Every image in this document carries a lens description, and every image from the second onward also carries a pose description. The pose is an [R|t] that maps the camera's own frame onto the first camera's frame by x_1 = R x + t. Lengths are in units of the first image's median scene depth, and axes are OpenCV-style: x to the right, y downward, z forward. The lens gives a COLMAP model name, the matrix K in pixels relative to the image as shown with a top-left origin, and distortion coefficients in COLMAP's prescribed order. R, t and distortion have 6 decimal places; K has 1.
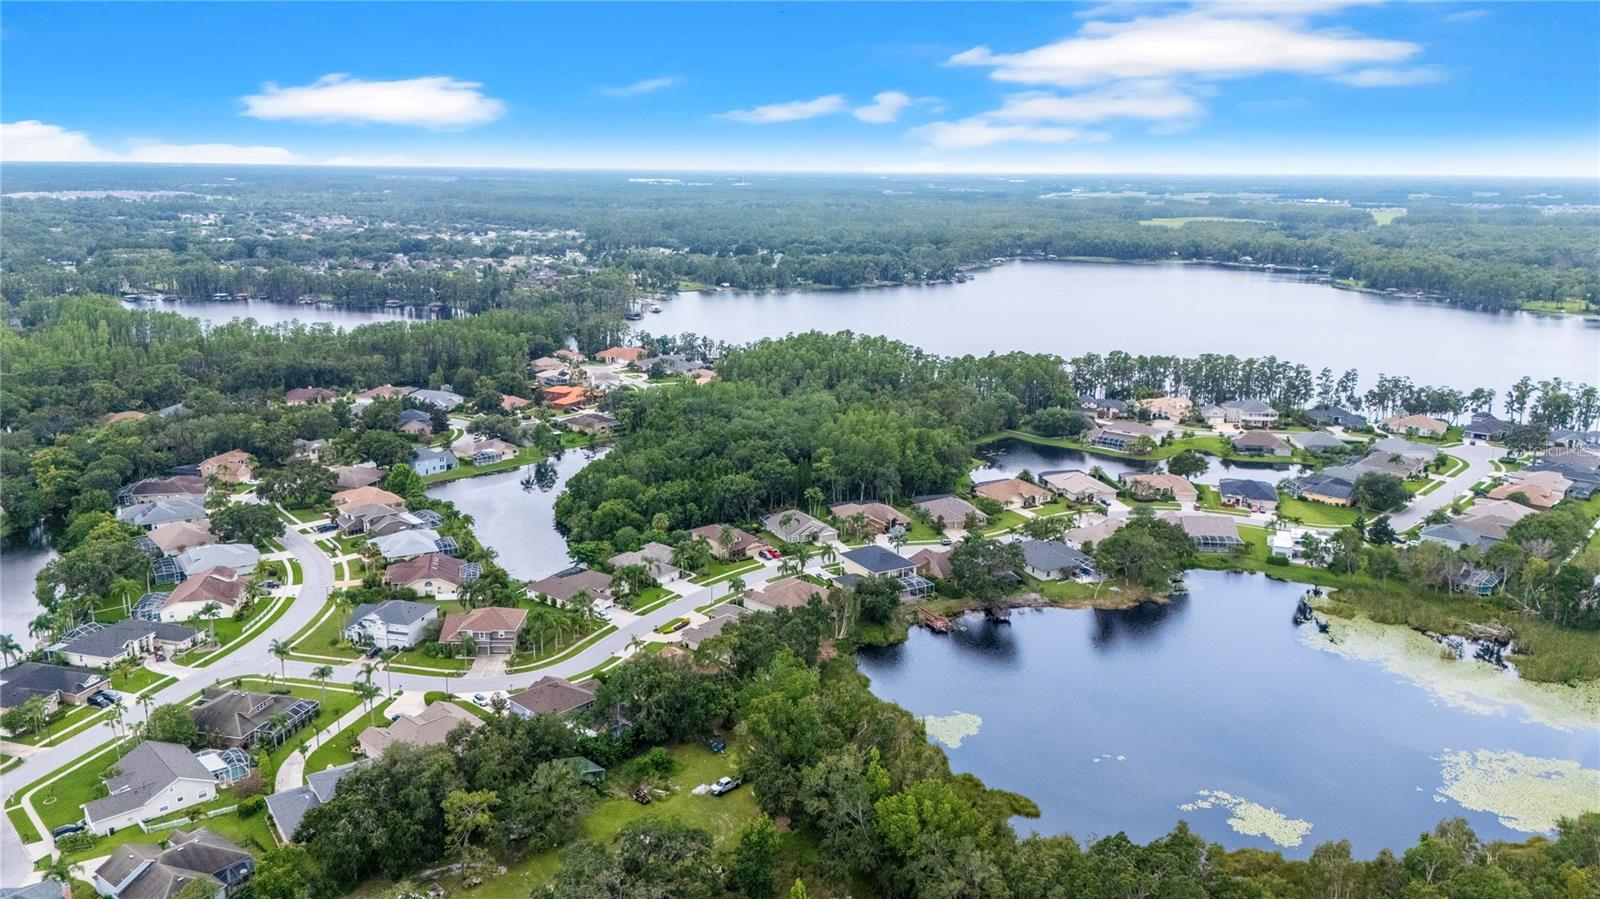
lens RADIAL K [[1203.7, 0, 778.4], [0, 1203.7, 463.3], [0, 0, 1]] dist [0.078701, -0.057799]
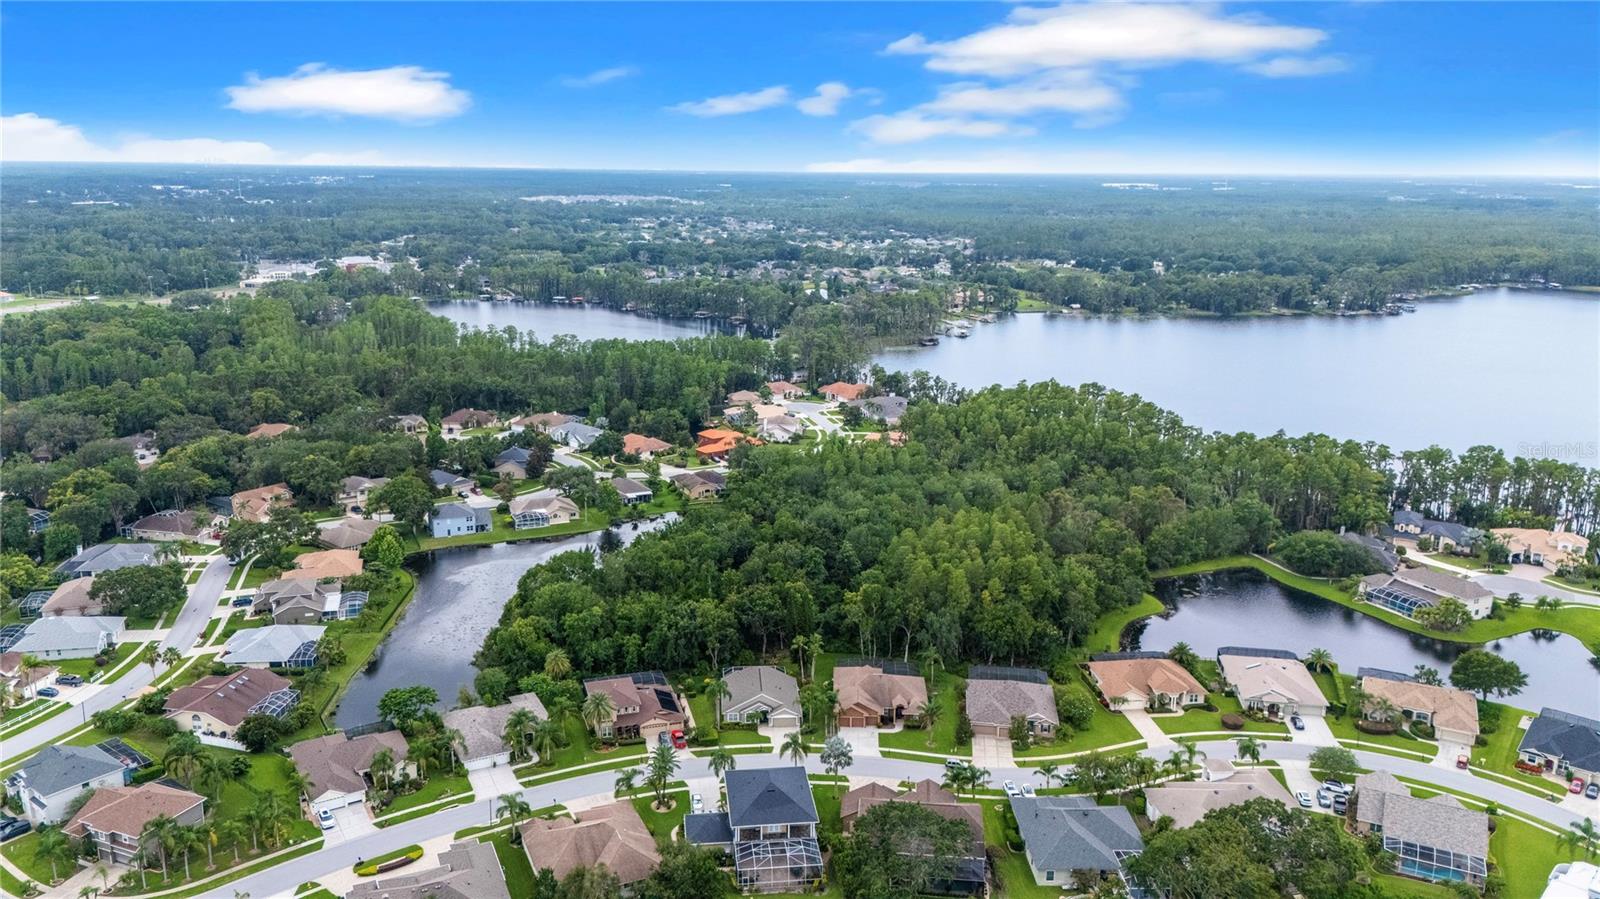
lens RADIAL K [[1203.7, 0, 773.8], [0, 1203.7, 441.8], [0, 0, 1]] dist [0.078701, -0.057799]
pose [[0.924257, 0.086938, -0.371740, 0.189351], [-0.094592, 0.995513, -0.002364, -0.063370], [0.369866, 0.037348, 0.928334, 0.257213]]
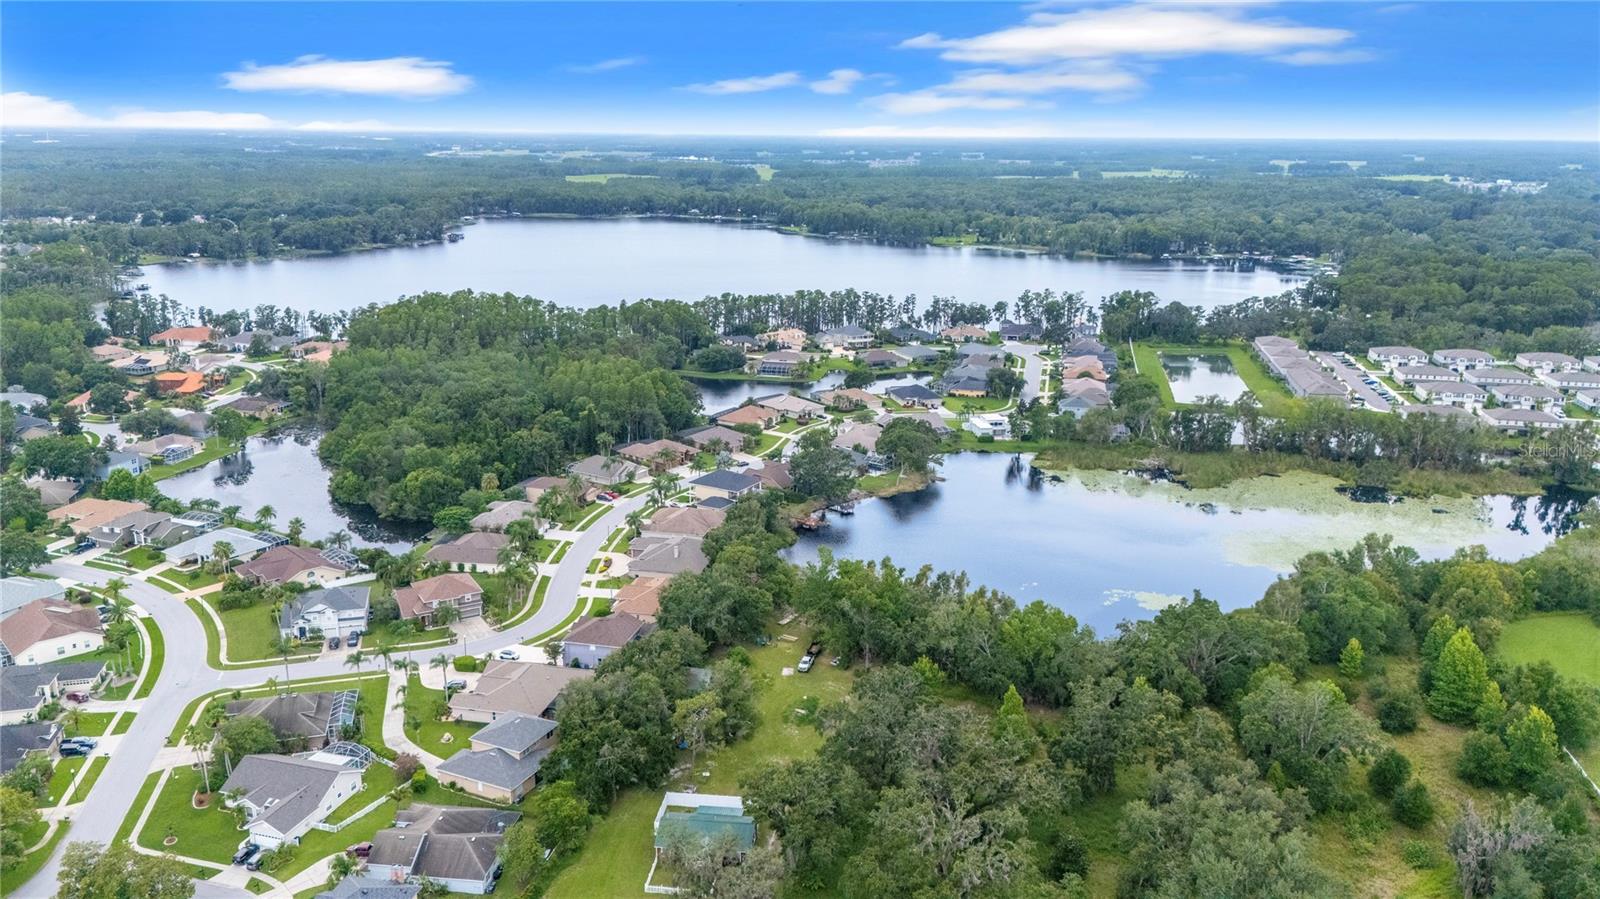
lens RADIAL K [[1203.7, 0, 794.9], [0, 1203.7, 450.8], [0, 0, 1]] dist [0.078701, -0.057799]
pose [[0.866907, -0.132400, 0.480564, -0.247403], [0.121267, 0.991133, 0.054309, -0.001018], [-0.483494, 0.011196, 0.875276, -0.007027]]
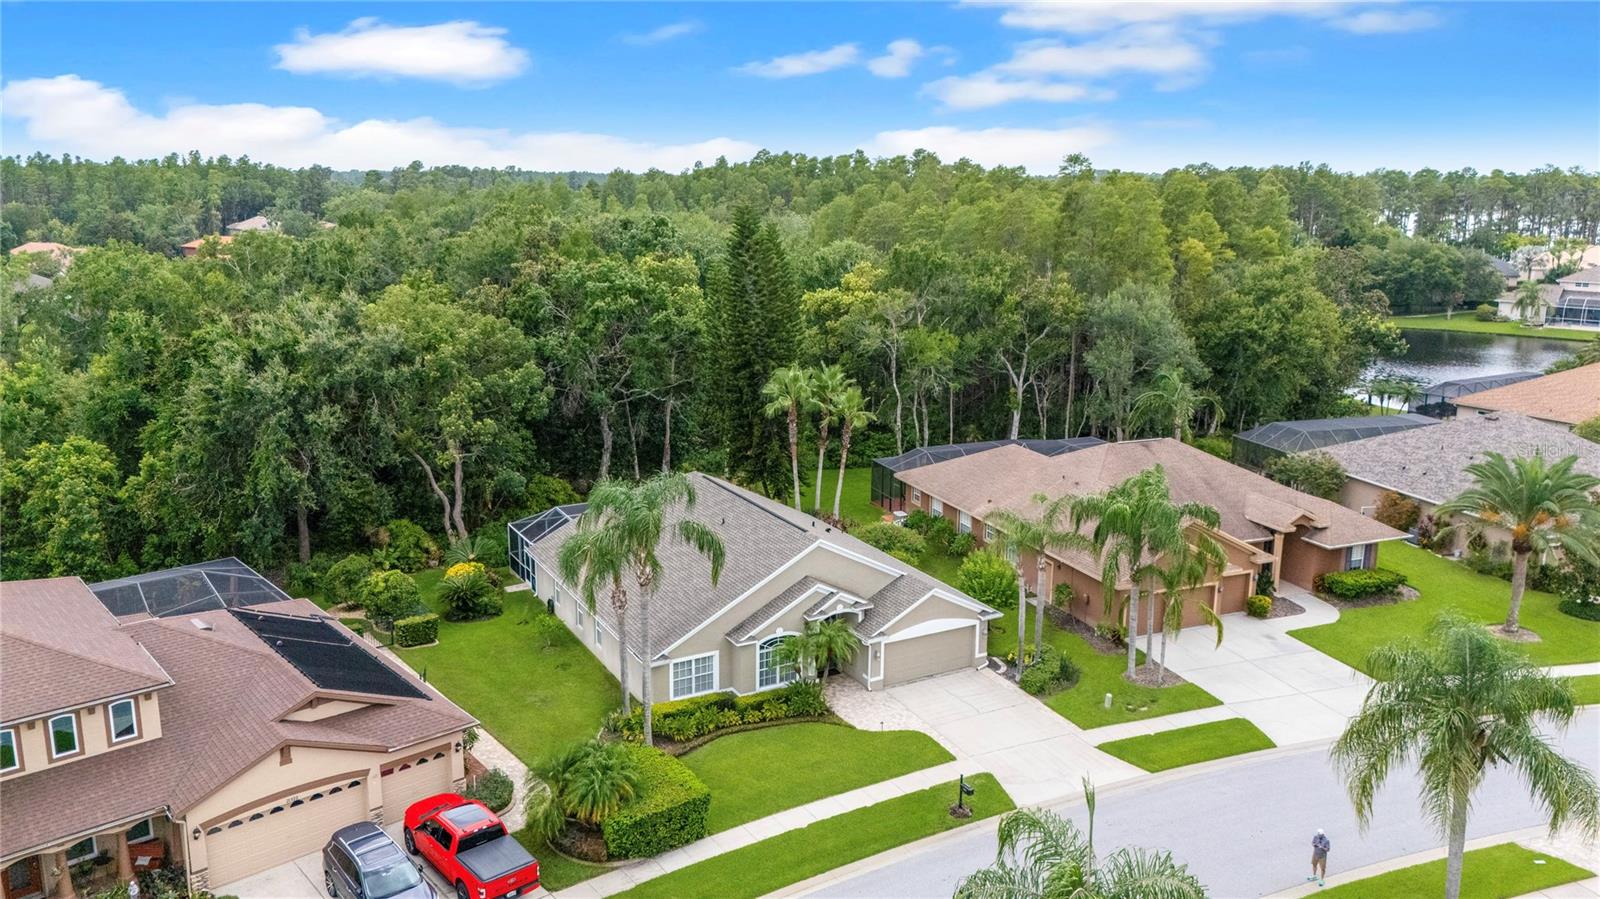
lens RADIAL K [[1203.7, 0, 796.8], [0, 1203.7, 459.7], [0, 0, 1]] dist [0.078701, -0.057799]
pose [[0.999059, -0.006447, 0.042889, 0.013729], [0.007017, 0.999889, -0.013161, 0.027979], [-0.042800, 0.013449, 0.998993, 0.596350]]
